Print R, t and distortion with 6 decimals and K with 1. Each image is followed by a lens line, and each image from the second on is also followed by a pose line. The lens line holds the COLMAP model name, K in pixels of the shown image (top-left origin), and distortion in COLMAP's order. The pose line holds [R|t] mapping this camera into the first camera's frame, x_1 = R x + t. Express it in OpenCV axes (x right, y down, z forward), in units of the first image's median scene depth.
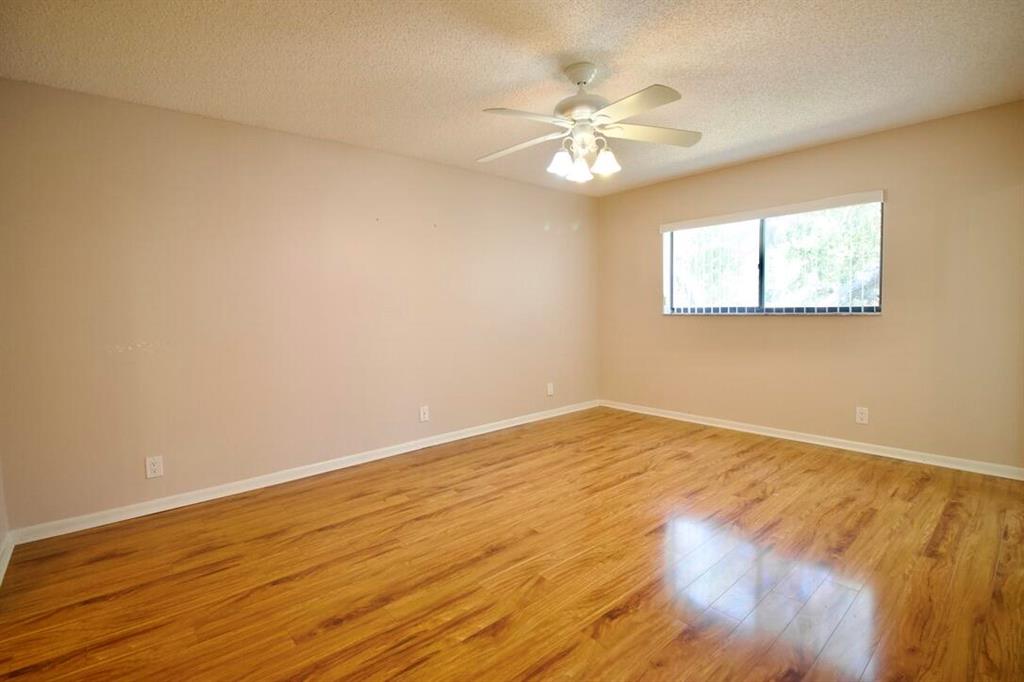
lens RADIAL K [[474.0, 0, 518.7], [0, 474.0, 341.2], [0, 0, 1]] dist [-0.004542, -0.009460]
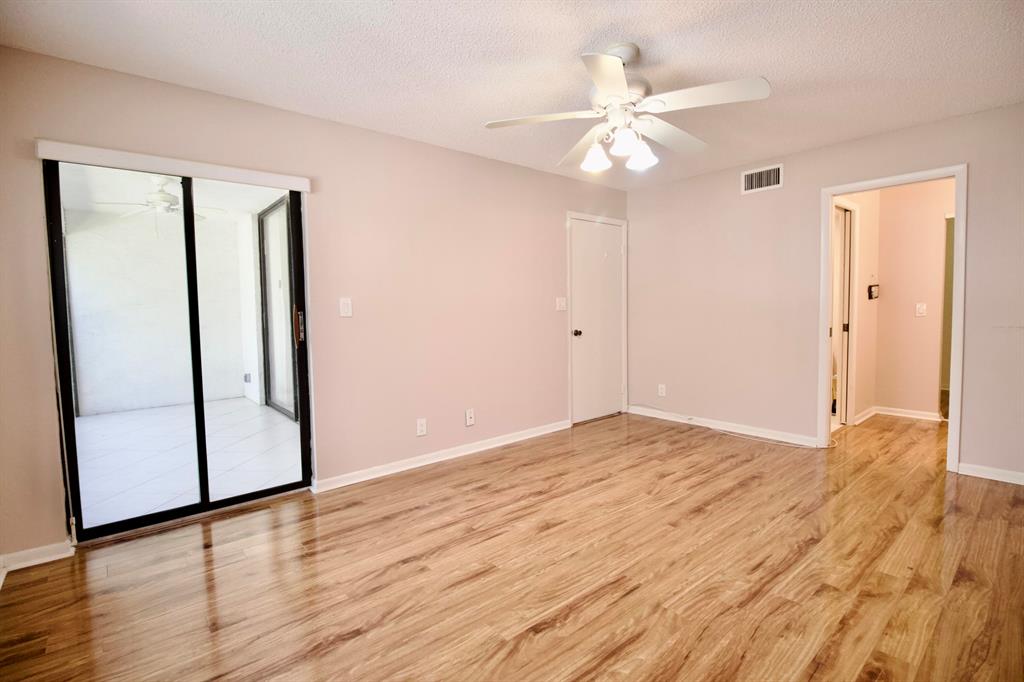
lens RADIAL K [[474.0, 0, 515.3], [0, 474.0, 337.1], [0, 0, 1]] dist [-0.004542, -0.009460]
pose [[-0.999120, 0.037226, 0.019337, 0.279412], [0.039516, 0.989914, 0.136048, -0.126089], [-0.014078, 0.136692, -0.990514, 1.621208]]
